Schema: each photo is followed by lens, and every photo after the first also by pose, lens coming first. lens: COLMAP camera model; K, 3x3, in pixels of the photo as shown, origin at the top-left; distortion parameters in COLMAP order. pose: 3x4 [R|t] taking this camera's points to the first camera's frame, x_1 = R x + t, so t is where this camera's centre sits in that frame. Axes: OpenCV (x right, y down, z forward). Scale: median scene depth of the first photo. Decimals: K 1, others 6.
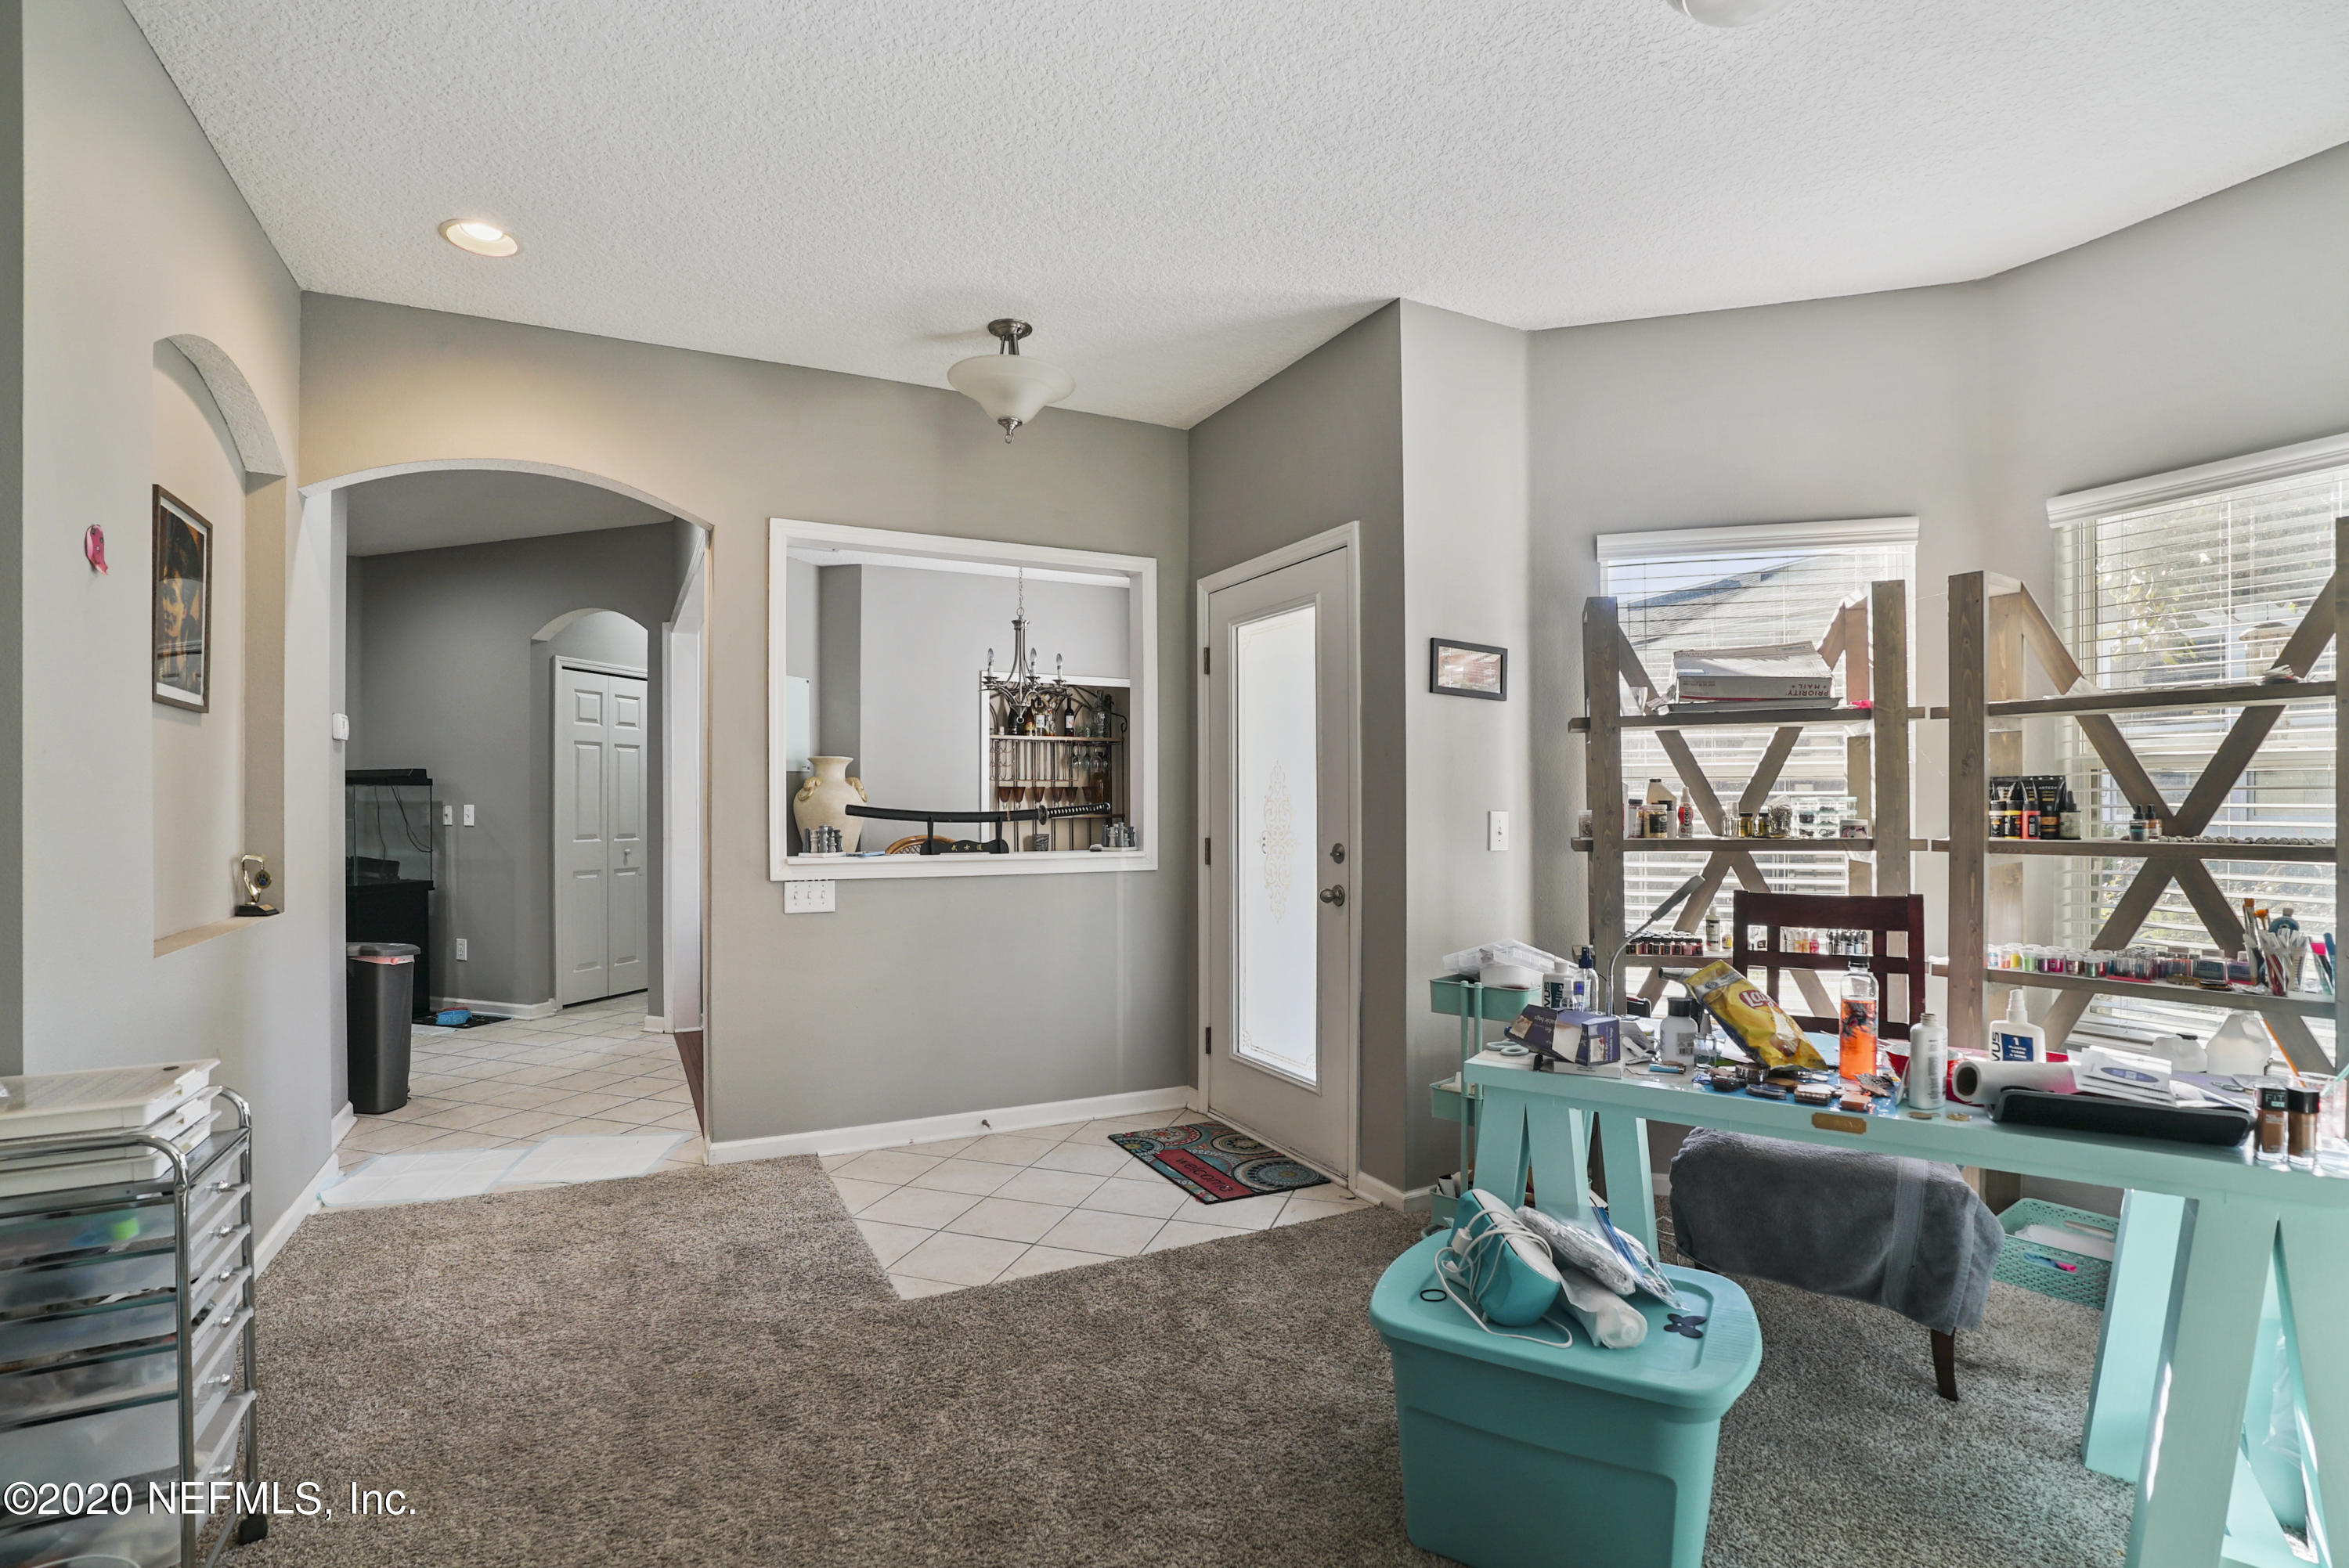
lens RADIAL K [[1082.3, 0, 1162.6], [0, 1082.3, 795.5], [0, 0, 1]] dist [-0.040357, 0.000610]
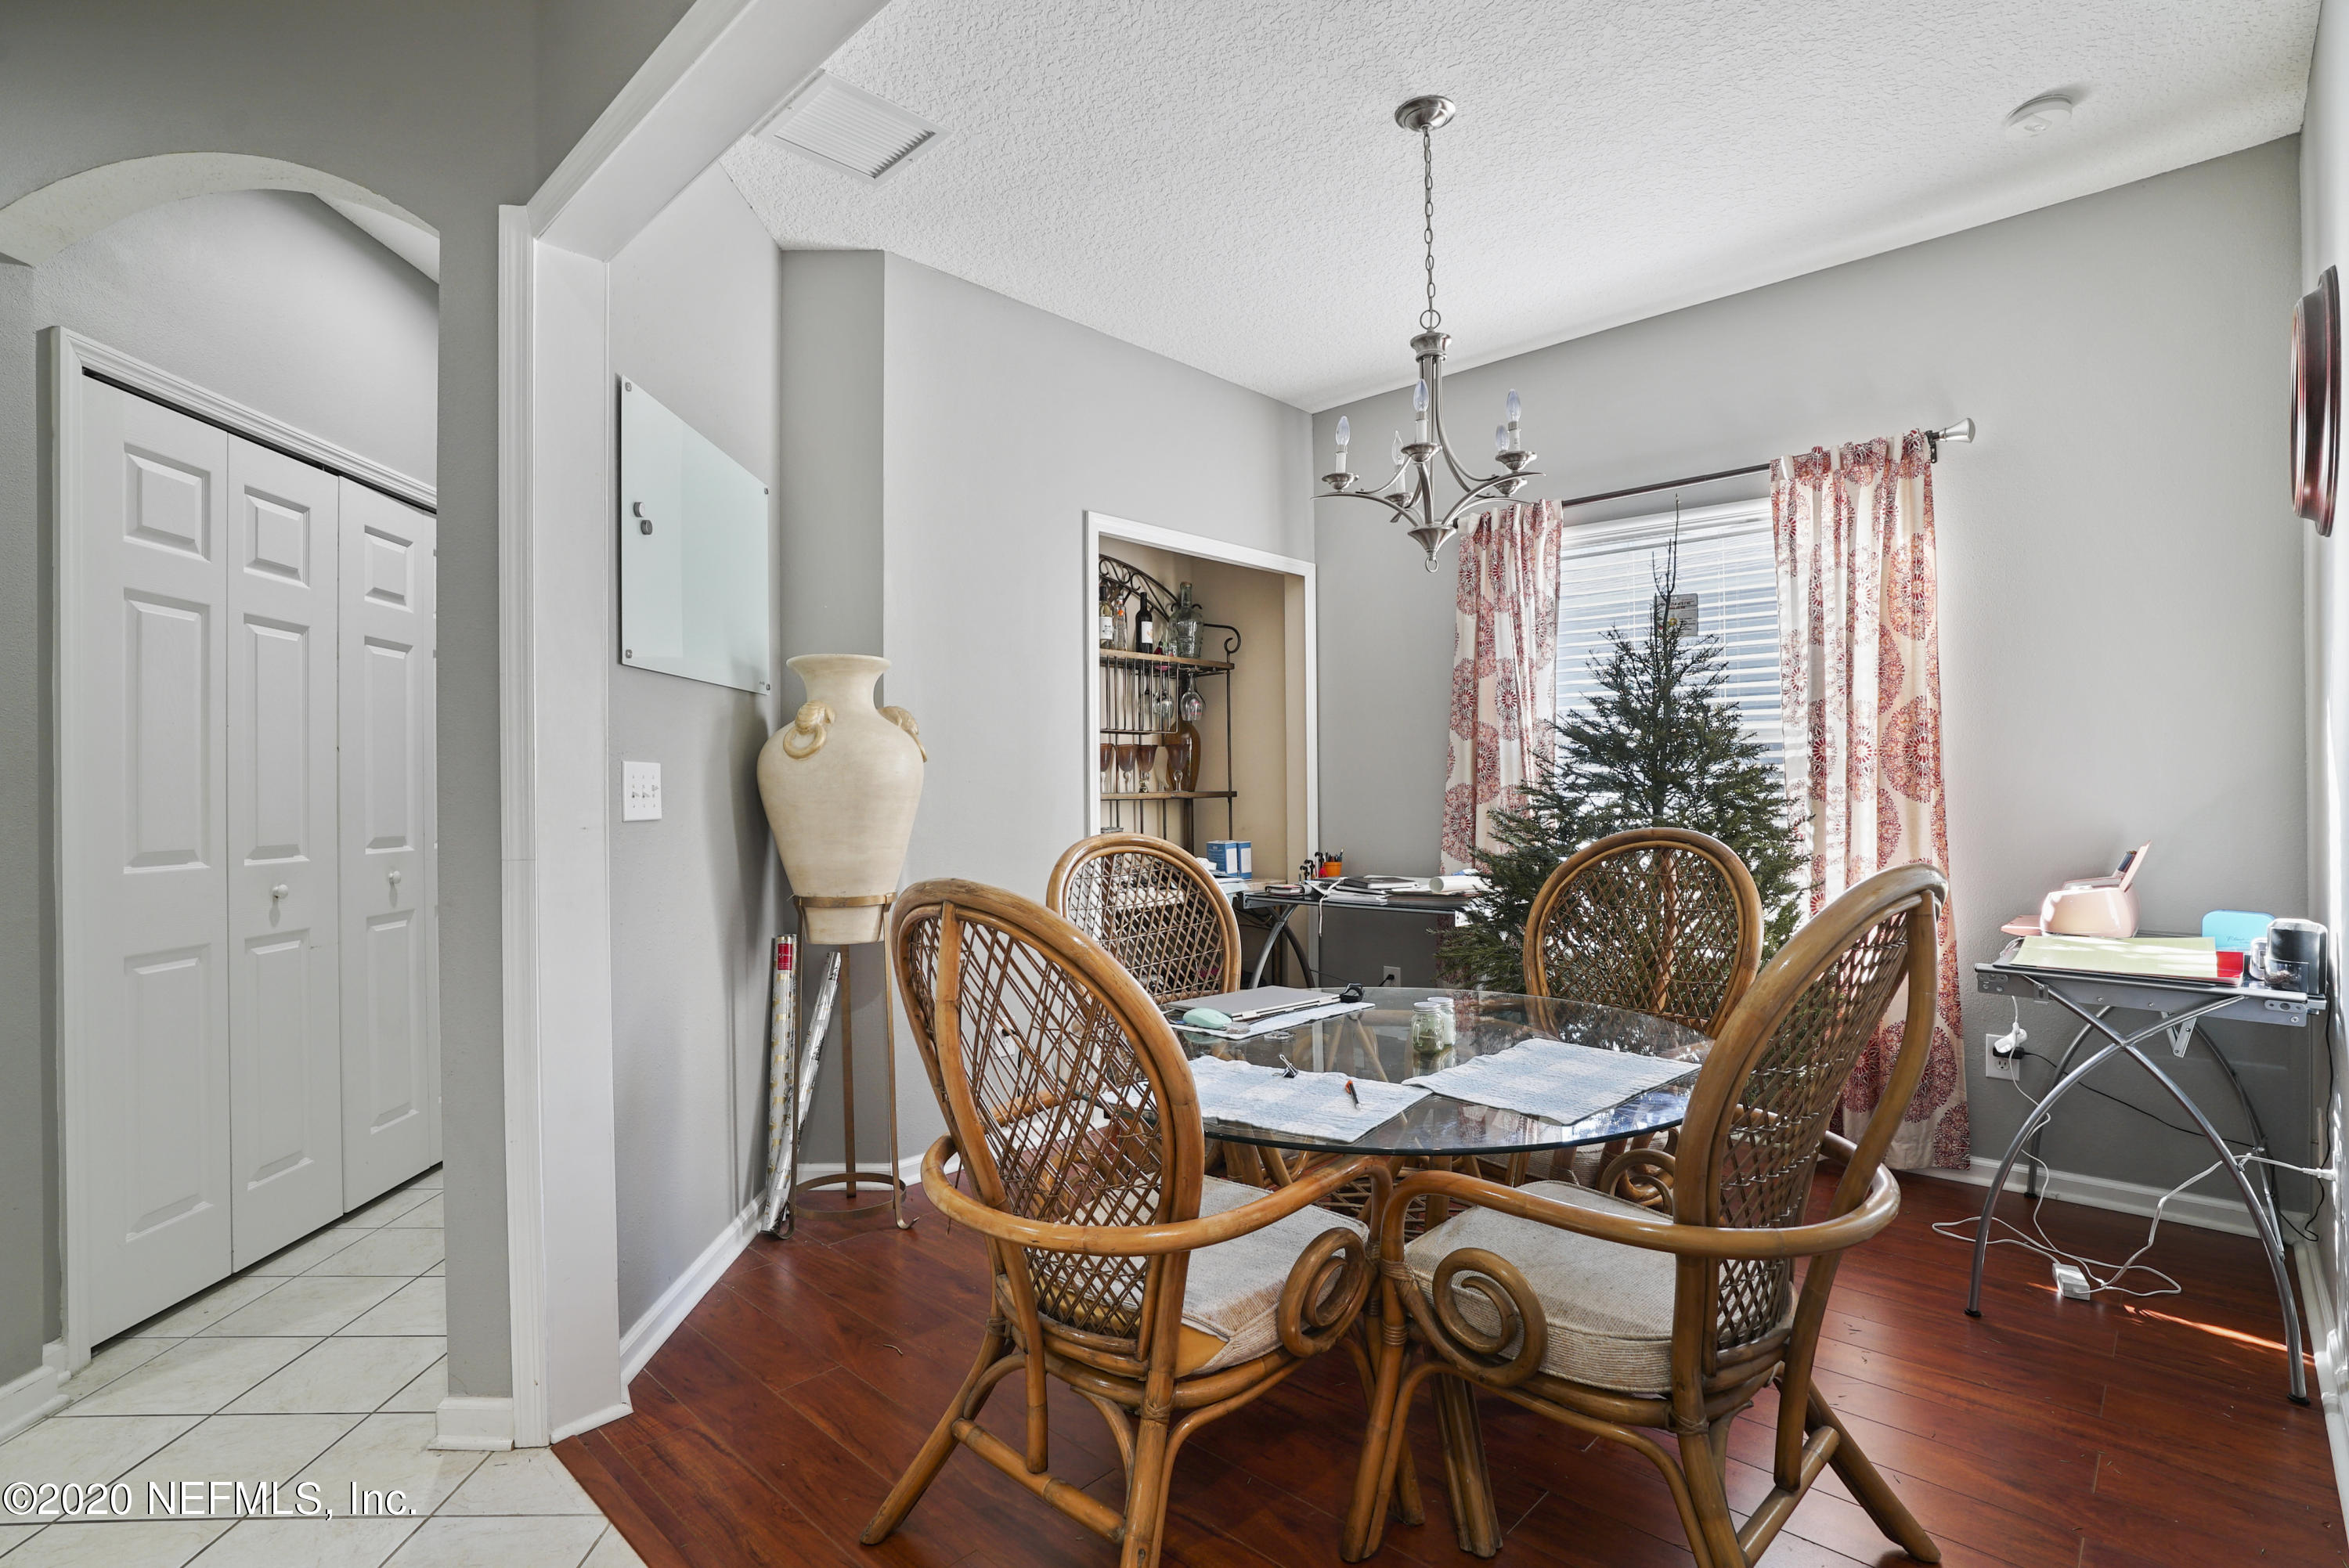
lens RADIAL K [[1121.0, 0, 1177.6], [0, 1121.0, 779.1], [0, 0, 1]] dist [-0.033635, 0.002068]
pose [[0.943147, -0.004826, 0.332342, -0.556151], [0.005607, 0.999983, -0.001392, 0.023697], [-0.332329, 0.003177, 0.943158, 0.883218]]
